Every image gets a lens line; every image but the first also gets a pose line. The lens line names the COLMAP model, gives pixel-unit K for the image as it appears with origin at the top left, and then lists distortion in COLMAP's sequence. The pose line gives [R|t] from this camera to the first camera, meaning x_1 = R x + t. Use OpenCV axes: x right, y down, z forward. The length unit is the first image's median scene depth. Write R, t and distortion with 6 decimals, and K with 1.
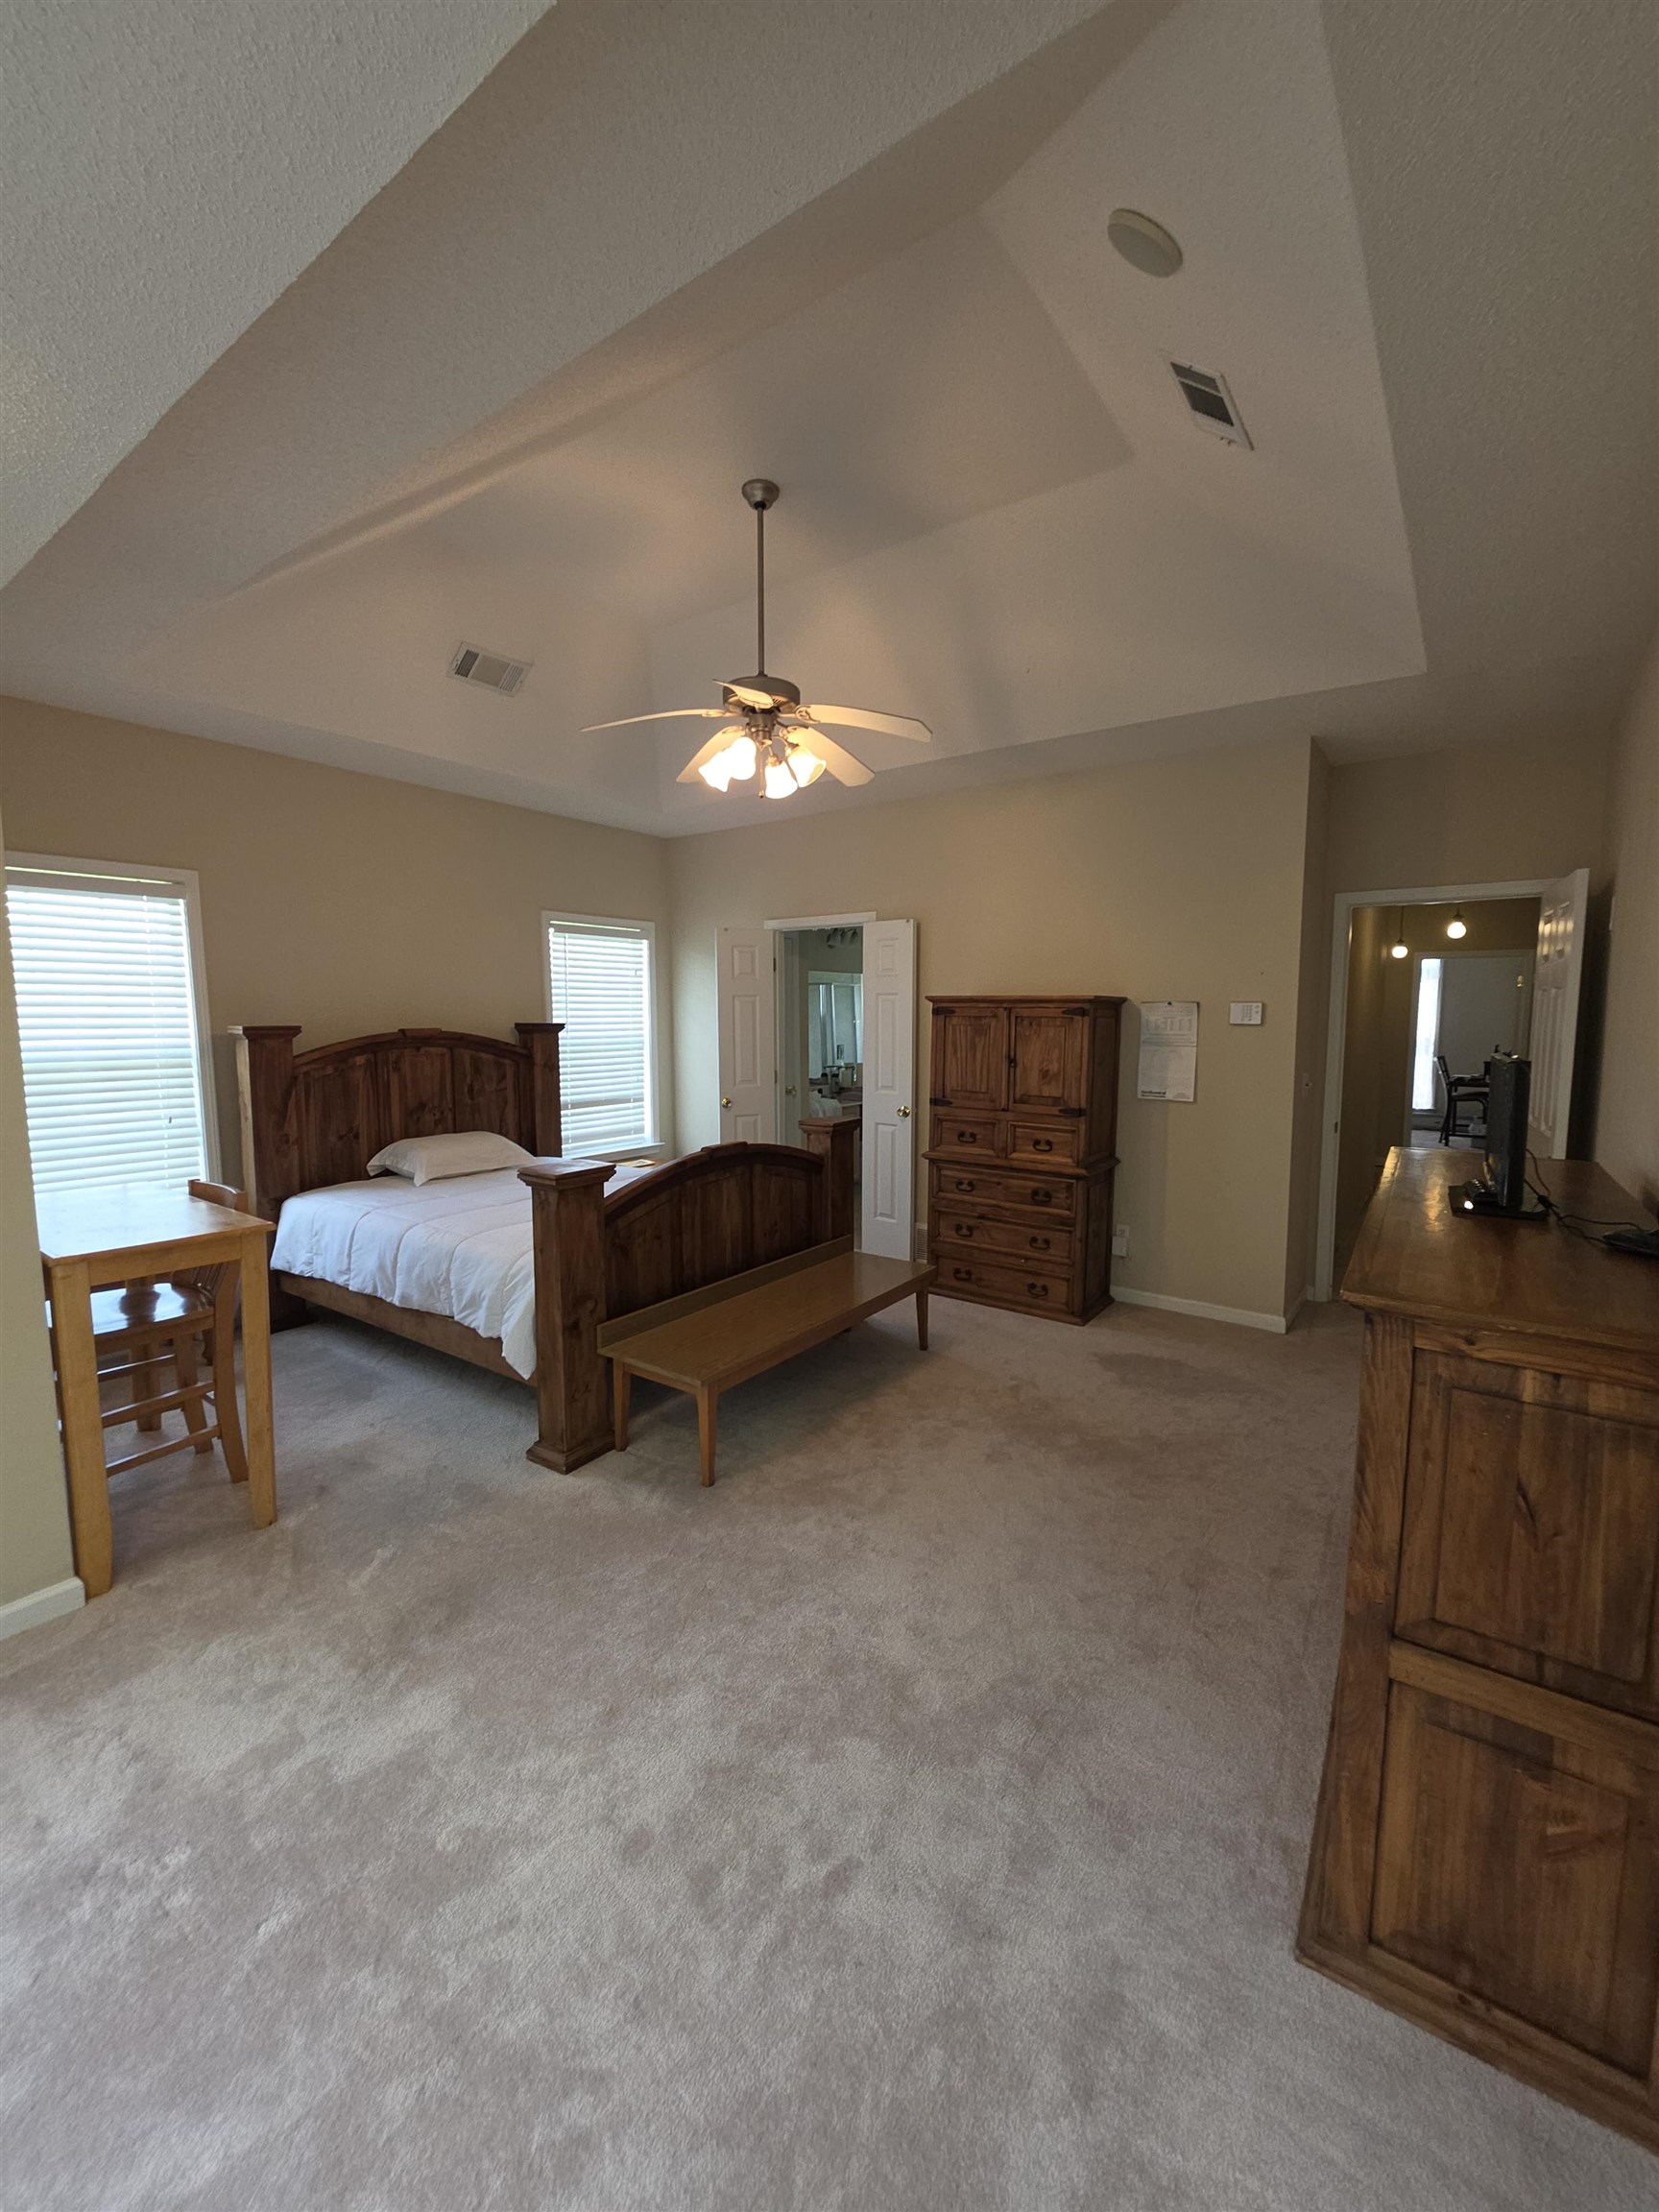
lens RADIAL K [[887.5, 0, 841.1], [0, 887.5, 1098.5], [0, 0, 1]] dist [-0.000821, 0.000233]
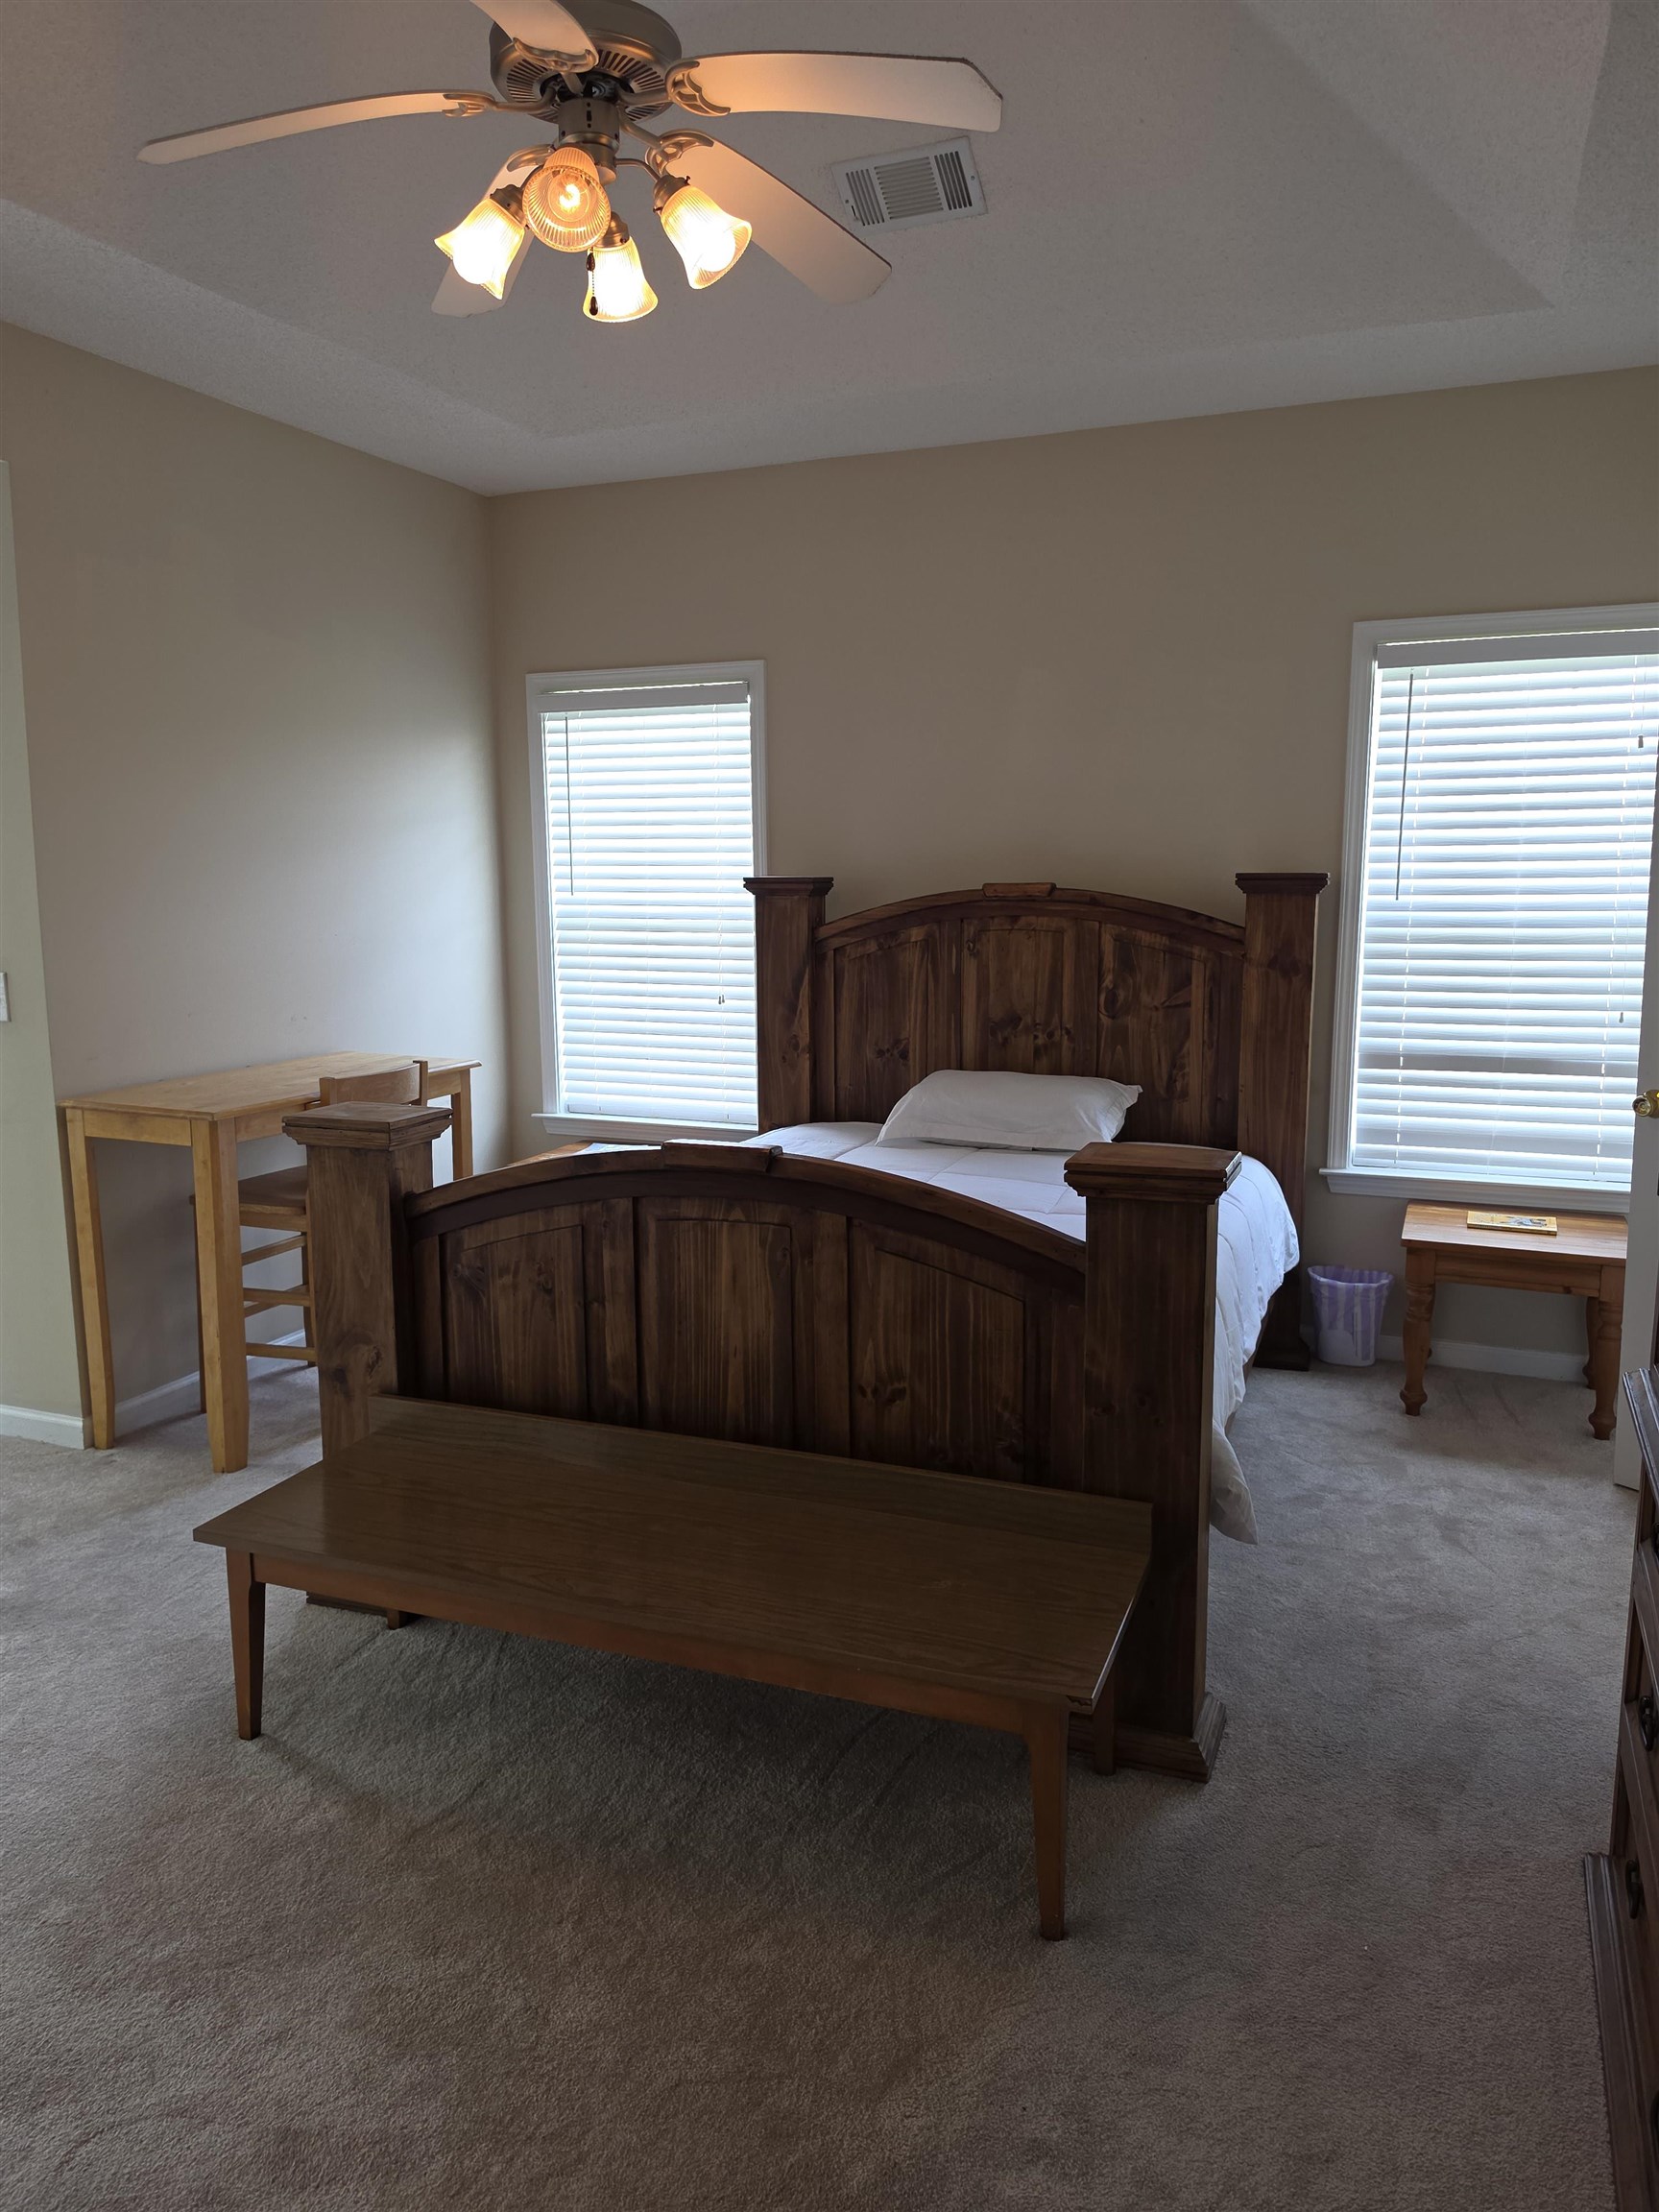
lens RADIAL K [[1507.4, 0, 818.6], [0, 1507.4, 1109.9], [0, 0, 1]] dist [0.110740, -0.171164]
pose [[0.243533, 0.150038, -0.958217, 0.471567], [-0.088382, 0.987285, 0.132127, -0.054672], [0.965857, 0.052511, 0.253697, 0.665372]]
